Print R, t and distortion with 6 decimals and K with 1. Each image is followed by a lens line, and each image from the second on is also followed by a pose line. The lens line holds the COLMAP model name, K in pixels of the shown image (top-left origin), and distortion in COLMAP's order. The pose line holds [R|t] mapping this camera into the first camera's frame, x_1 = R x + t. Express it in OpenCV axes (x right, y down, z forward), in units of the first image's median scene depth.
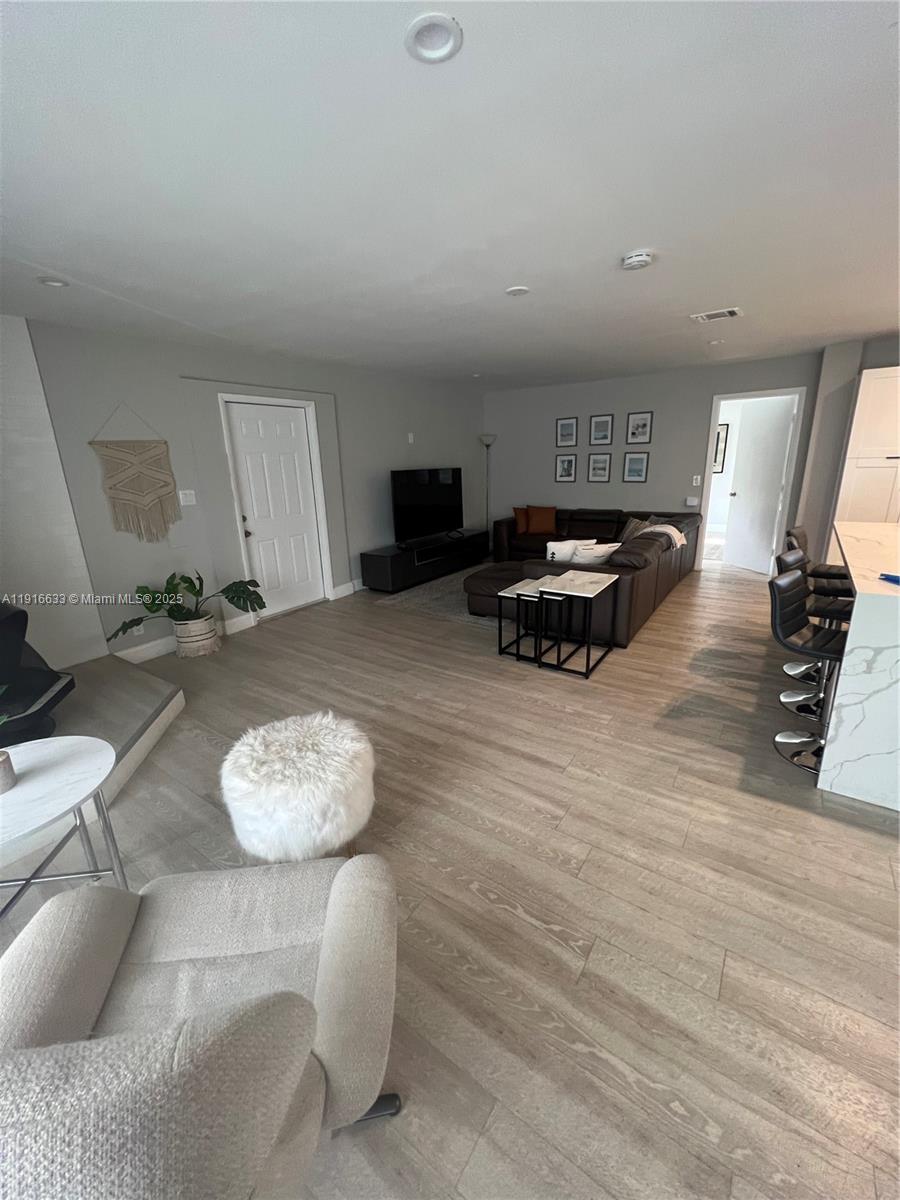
lens RADIAL K [[492.2, 0, 450.0], [0, 492.2, 600.0], [0, 0, 1]] dist [-0.000656, -0.000319]
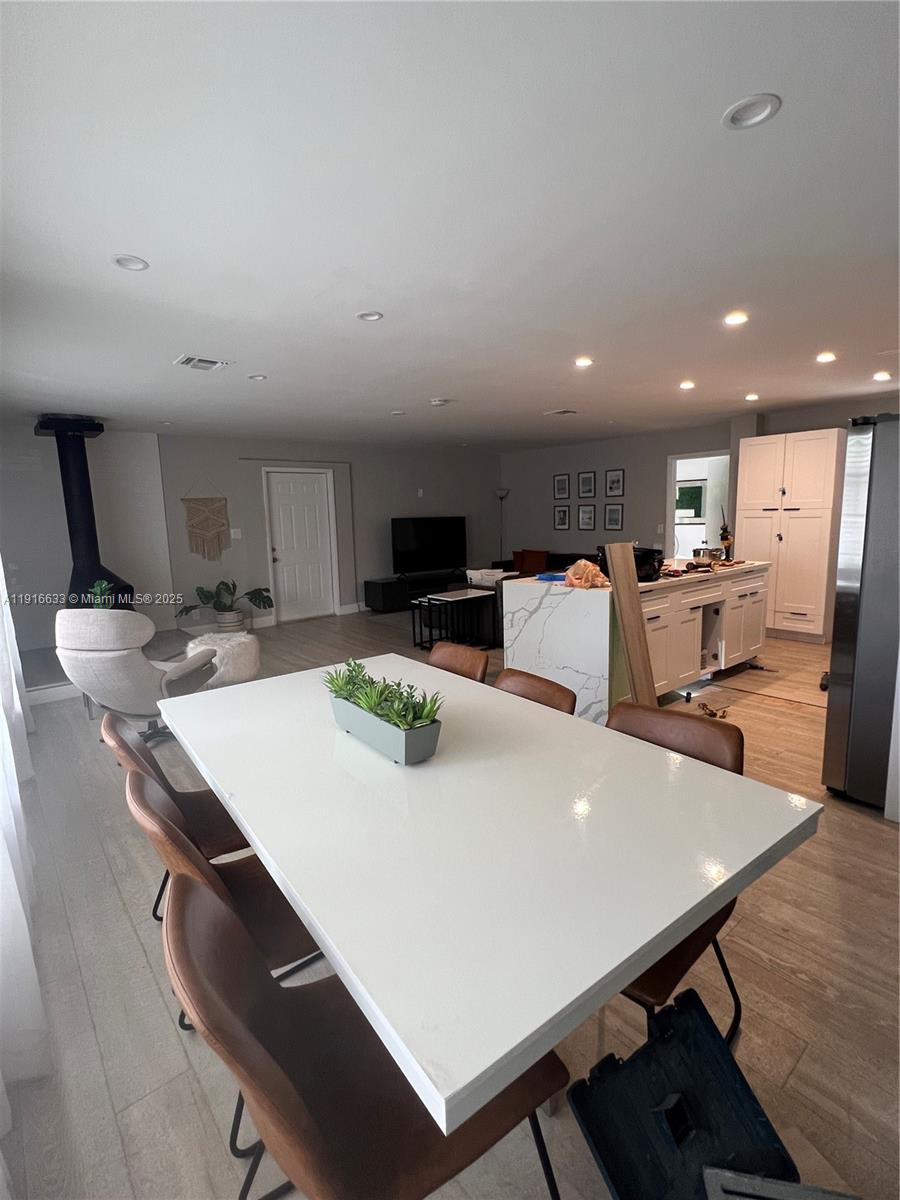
lens RADIAL K [[607.2, 0, 450.0], [0, 607.2, 600.0], [0, 0, 1]] dist [0.000416, 0.000150]
pose [[0.961650, 0.043476, -0.270811, 0.494573], [-0.078133, 0.989871, -0.118536, 0.132691], [0.262914, 0.135149, 0.955307, -0.472846]]
